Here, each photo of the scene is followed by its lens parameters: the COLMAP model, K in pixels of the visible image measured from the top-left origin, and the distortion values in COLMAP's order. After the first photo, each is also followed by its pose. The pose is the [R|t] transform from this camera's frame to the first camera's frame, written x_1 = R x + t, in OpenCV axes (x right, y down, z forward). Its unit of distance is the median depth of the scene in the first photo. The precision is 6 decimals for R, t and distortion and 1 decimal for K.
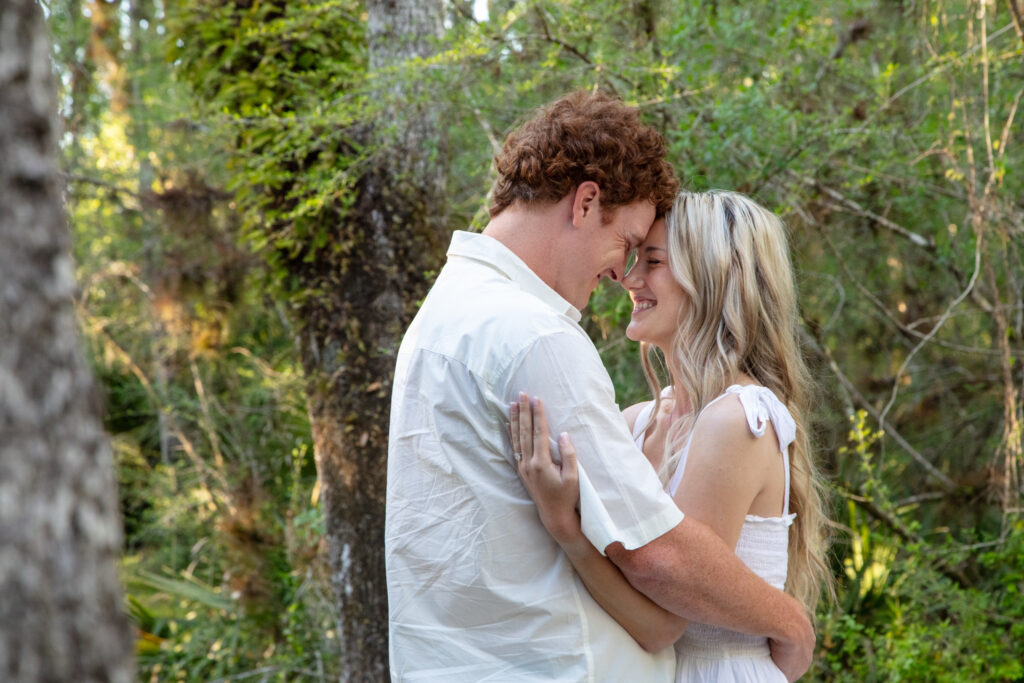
lens RADIAL K [[2764.2, 0, 512.7], [0, 2764.2, 332.1], [0, 0, 1]] dist [0.465081, 0.000000]
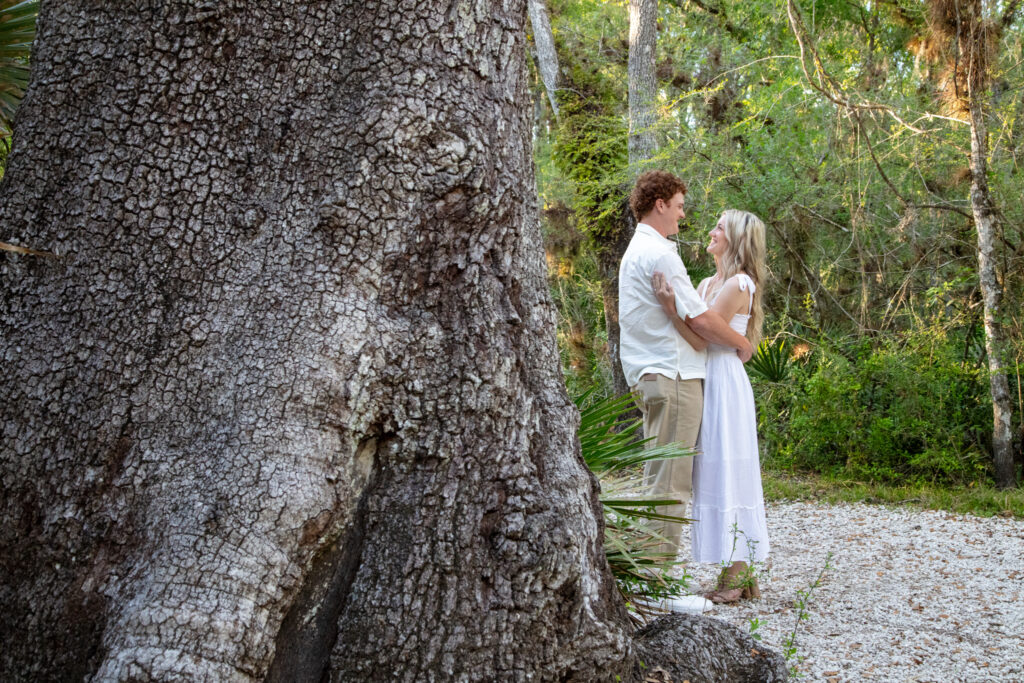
lens RADIAL K [[1344.8, 0, 506.2], [0, 1344.8, 336.9], [0, 0, 1]] dist [0.126384, 0.000000]
pose [[0.988104, 0.020994, -0.152347, 0.033901], [-0.014425, 0.998923, 0.044102, 0.015824], [0.153109, -0.041380, 0.987343, -0.292747]]
